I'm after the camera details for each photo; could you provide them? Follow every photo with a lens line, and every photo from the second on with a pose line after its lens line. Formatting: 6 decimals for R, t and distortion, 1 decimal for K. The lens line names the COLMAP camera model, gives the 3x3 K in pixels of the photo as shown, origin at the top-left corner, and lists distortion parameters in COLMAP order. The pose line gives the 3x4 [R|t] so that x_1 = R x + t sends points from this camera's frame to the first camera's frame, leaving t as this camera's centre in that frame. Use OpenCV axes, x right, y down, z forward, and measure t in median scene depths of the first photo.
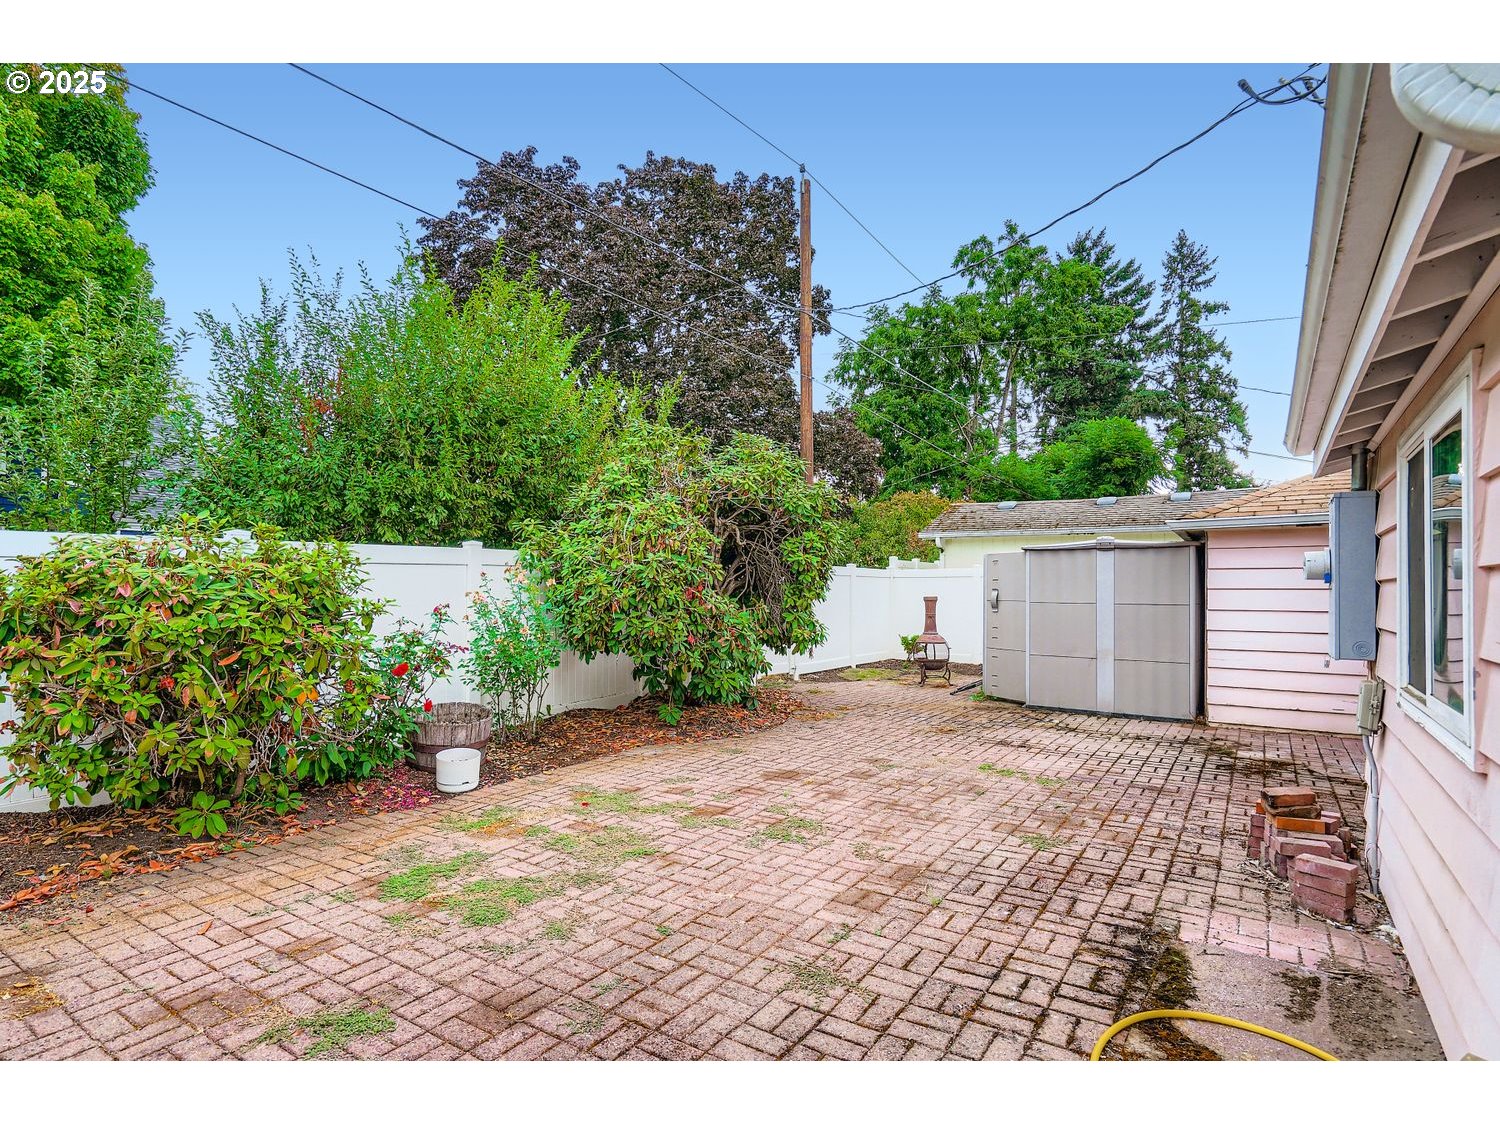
lens RADIAL K [[771.3, 0, 748.7], [0, 771.3, 566.5], [0, 0, 1]] dist [0.000412, -0.002337]
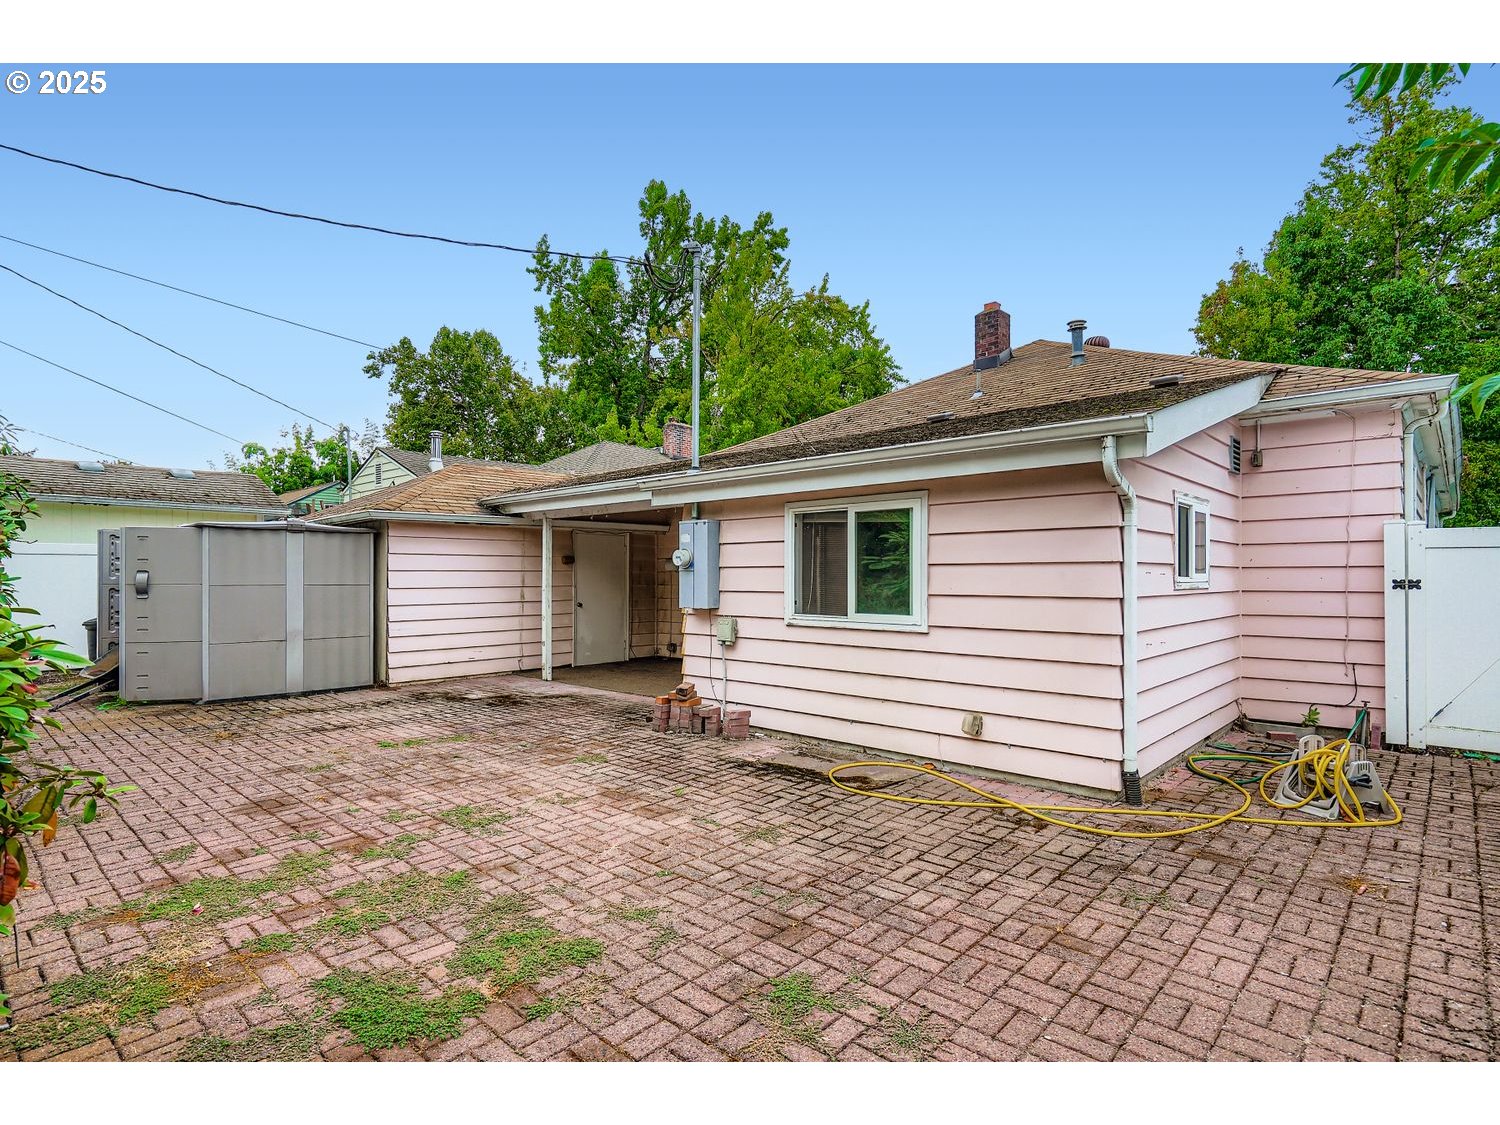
lens RADIAL K [[771.3, 0, 748.4], [0, 771.3, 568.7], [0, 0, 1]] dist [0.000412, -0.002337]
pose [[0.155235, -0.002097, 0.987875, -1.091496], [-0.024145, 0.999691, 0.005916, 0.015573], [-0.987582, -0.024771, 0.155136, 0.648909]]
